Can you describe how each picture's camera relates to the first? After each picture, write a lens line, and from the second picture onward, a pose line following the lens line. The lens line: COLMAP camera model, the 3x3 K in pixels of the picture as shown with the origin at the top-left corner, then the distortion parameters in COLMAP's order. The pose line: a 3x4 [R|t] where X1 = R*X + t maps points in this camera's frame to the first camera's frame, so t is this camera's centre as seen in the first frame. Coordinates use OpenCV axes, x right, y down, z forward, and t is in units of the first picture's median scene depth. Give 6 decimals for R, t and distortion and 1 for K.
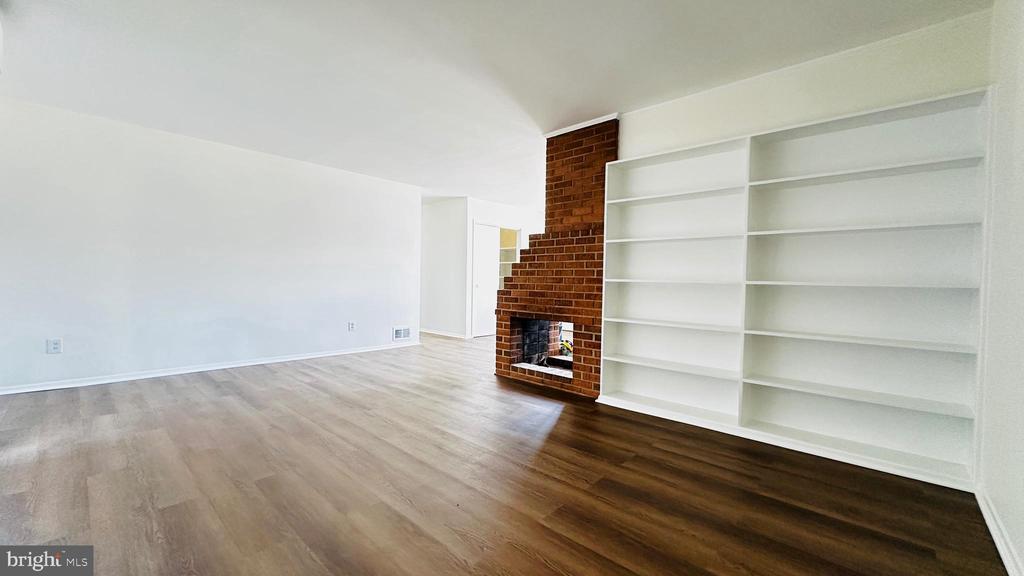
lens RADIAL K [[407.3, 0, 512.9], [0, 407.3, 288.0], [0, 0, 1]] dist [-0.002477, -0.000261]
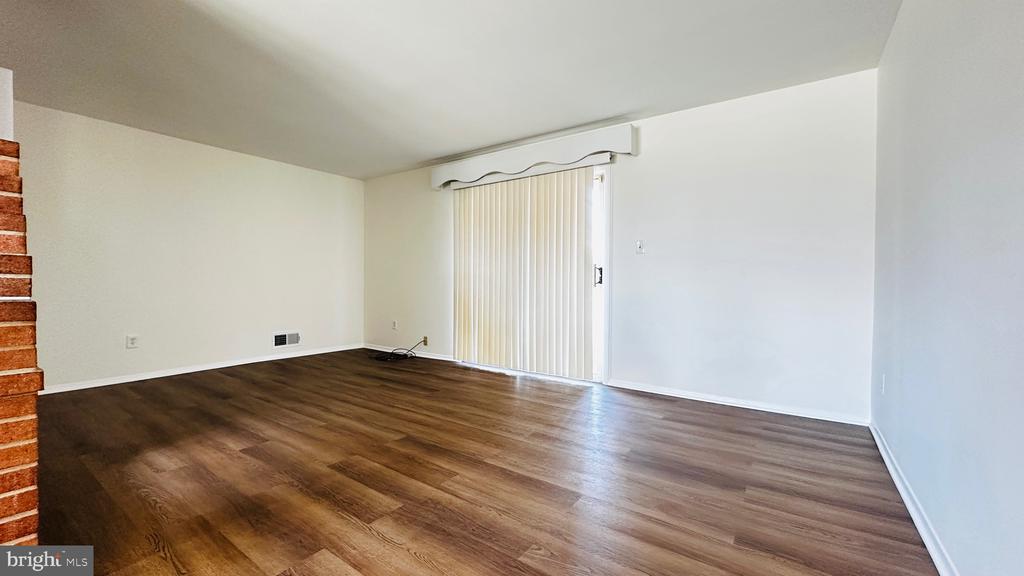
lens RADIAL K [[407.3, 0, 512.9], [0, 407.3, 288.0], [0, 0, 1]] dist [-0.002477, -0.000261]
pose [[-0.990121, -0.019565, -0.138844, -0.371795], [-0.023217, 0.999425, 0.024728, -0.019984], [0.138280, 0.027707, -0.990006, 1.510344]]
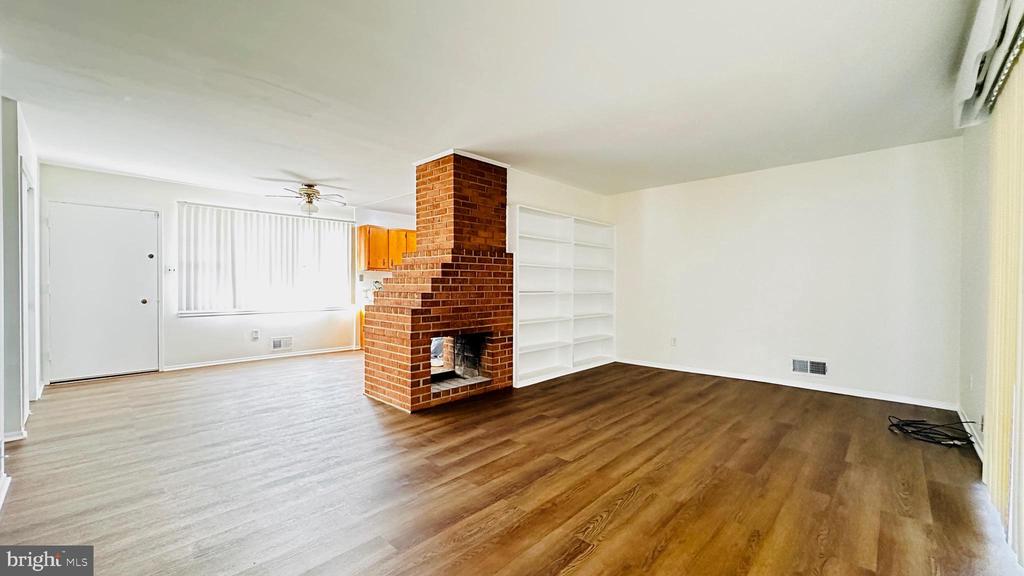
lens RADIAL K [[407.3, 0, 512.9], [0, 407.3, 288.0], [0, 0, 1]] dist [-0.002477, -0.000261]
pose [[0.011594, -0.026134, 0.999591, -0.978333], [0.013777, 0.999568, 0.025973, -0.064920], [-0.999838, 0.013470, 0.011949, 0.902095]]
